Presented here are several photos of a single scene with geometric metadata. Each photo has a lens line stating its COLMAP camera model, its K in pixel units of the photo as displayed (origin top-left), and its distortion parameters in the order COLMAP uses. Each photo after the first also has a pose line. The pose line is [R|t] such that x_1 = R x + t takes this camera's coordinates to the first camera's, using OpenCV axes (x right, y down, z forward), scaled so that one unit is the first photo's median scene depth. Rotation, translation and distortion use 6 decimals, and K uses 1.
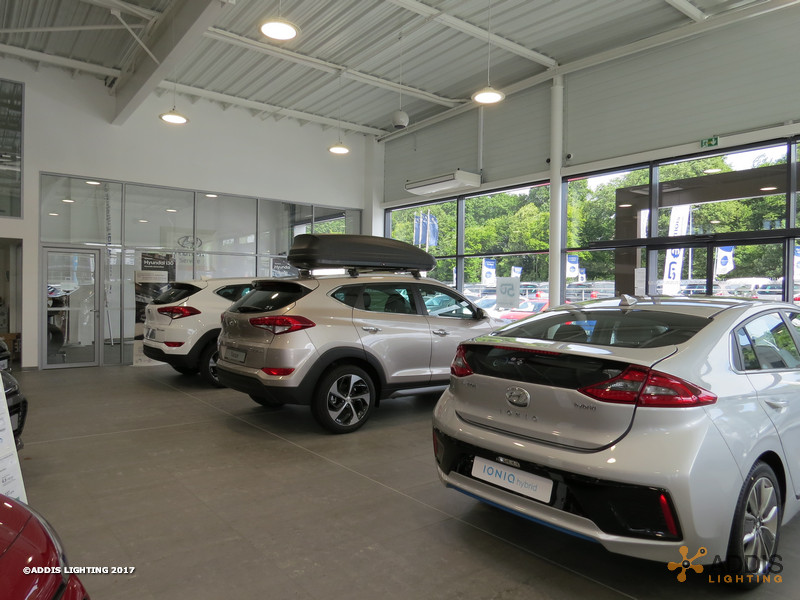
lens RADIAL K [[563.8, 0, 397.6], [0, 563.8, 296.2], [0, 0, 1]] dist [-0.004051, 0.000702]
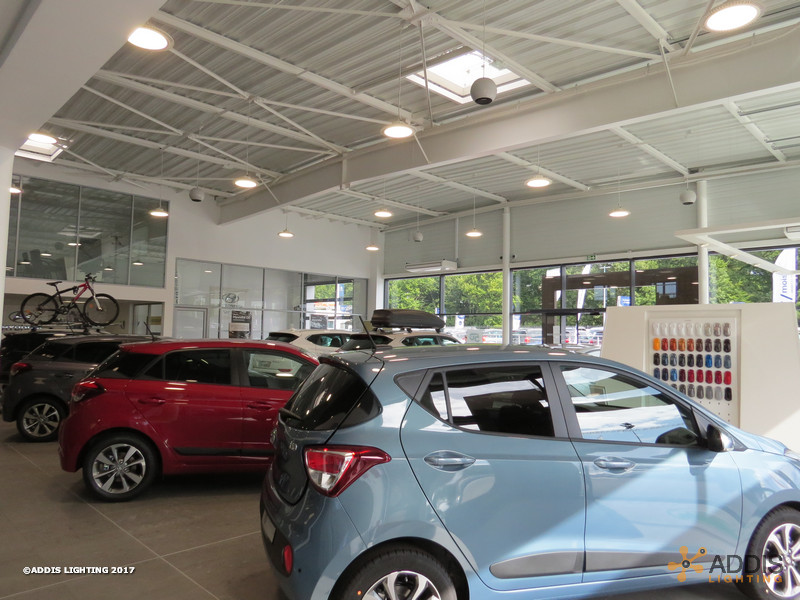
lens RADIAL K [[563.8, 0, 397.6], [0, 563.8, 296.2], [0, 0, 1]] dist [-0.004051, 0.000702]
pose [[0.993220, 0.015303, 0.115242, -0.213575], [-0.006789, 0.997242, -0.073908, -0.009709], [-0.116055, 0.072624, 0.990584, -0.561760]]
